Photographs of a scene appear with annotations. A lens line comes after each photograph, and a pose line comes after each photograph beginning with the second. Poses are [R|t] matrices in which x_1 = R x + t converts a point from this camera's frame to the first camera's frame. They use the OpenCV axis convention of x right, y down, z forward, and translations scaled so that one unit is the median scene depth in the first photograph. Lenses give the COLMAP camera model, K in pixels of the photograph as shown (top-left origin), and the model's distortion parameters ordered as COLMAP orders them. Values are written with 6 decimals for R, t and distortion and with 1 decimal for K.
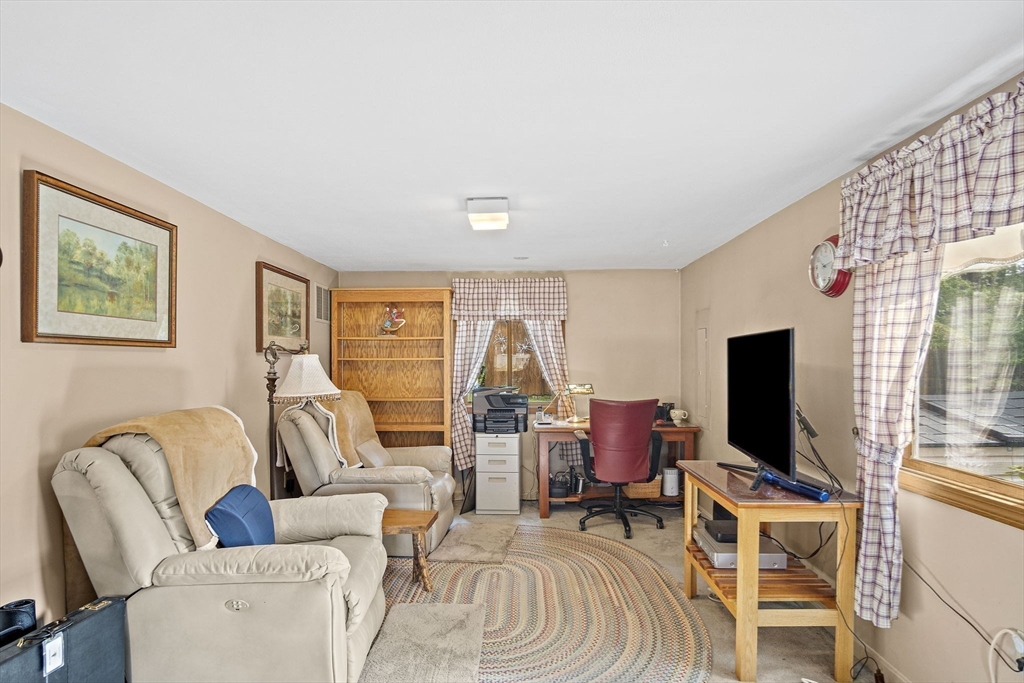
lens RADIAL K [[555.0, 0, 525.0], [0, 555.0, 378.5], [0, 0, 1]] dist [-0.026118, 0.007250]
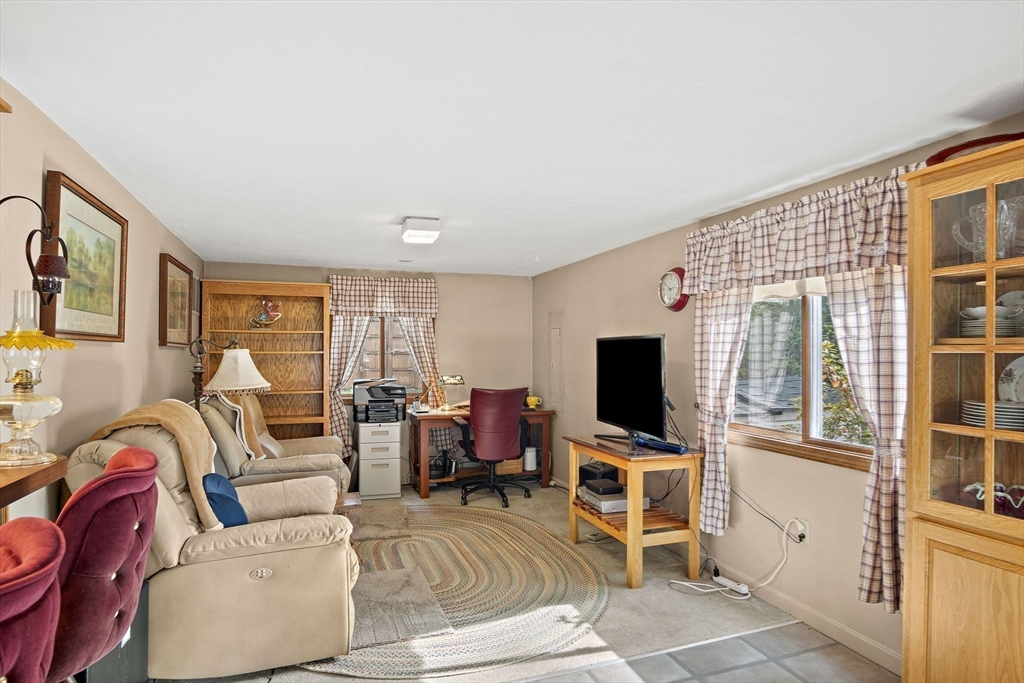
lens RADIAL K [[555.0, 0, 529.6], [0, 555.0, 358.0], [0, 0, 1]] dist [-0.026118, 0.007250]
pose [[0.934350, 0.001300, 0.356353, -0.335160], [0.006663, 0.999755, -0.021118, -0.001578], [-0.356293, 0.022106, 0.934113, -0.212318]]
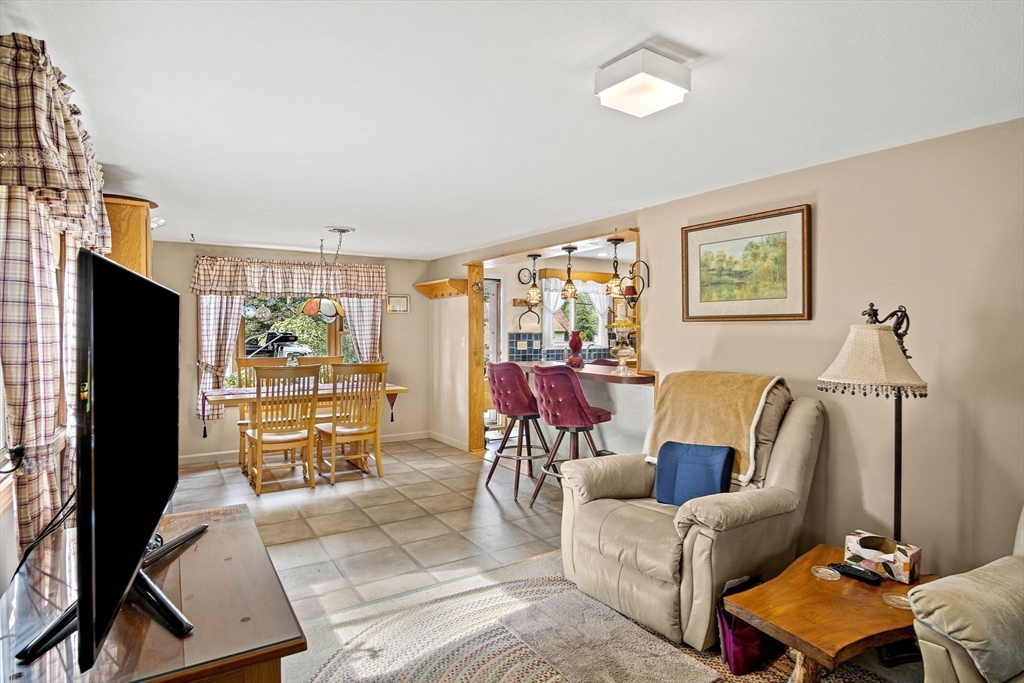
lens RADIAL K [[555.0, 0, 505.6], [0, 555.0, 320.8], [0, 0, 1]] dist [-0.026118, 0.007250]
pose [[-0.844798, -0.006387, -0.535047, 0.453145], [-0.015828, 0.999789, 0.013057, -0.065505], [0.534851, 0.019499, -0.844721, 1.740186]]
